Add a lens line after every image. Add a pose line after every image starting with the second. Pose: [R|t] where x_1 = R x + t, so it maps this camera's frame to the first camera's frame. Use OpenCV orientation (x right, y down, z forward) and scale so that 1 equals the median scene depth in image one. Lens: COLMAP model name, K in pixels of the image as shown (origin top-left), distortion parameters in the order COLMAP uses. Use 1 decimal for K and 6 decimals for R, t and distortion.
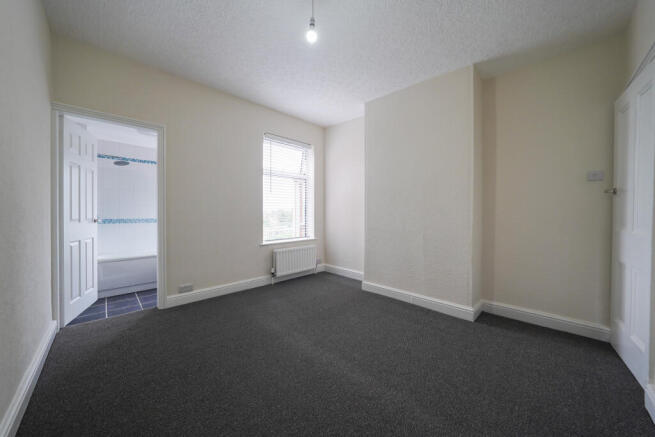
lens RADIAL K [[227.9, 0, 321.5], [0, 227.9, 219.4], [0, 0, 1]] dist [-0.025644, 0.000071]
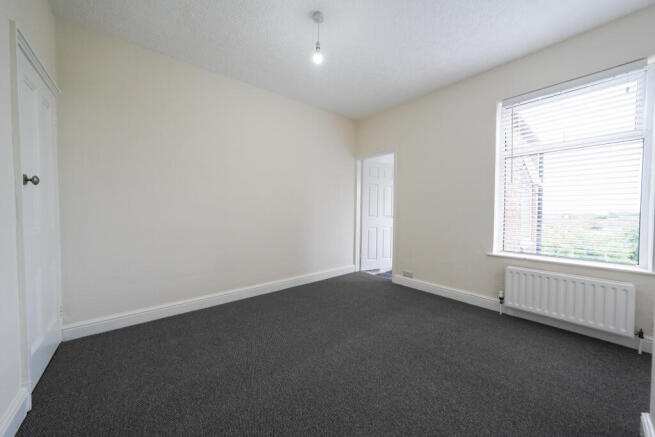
lens RADIAL K [[227.9, 0, 321.5], [0, 227.9, 219.4], [0, 0, 1]] dist [-0.025644, 0.000071]
pose [[-0.085570, 0.032841, -0.995791, 0.512385], [-0.026460, 0.999029, 0.035222, -0.015164], [0.995981, 0.029363, -0.084617, 0.501308]]
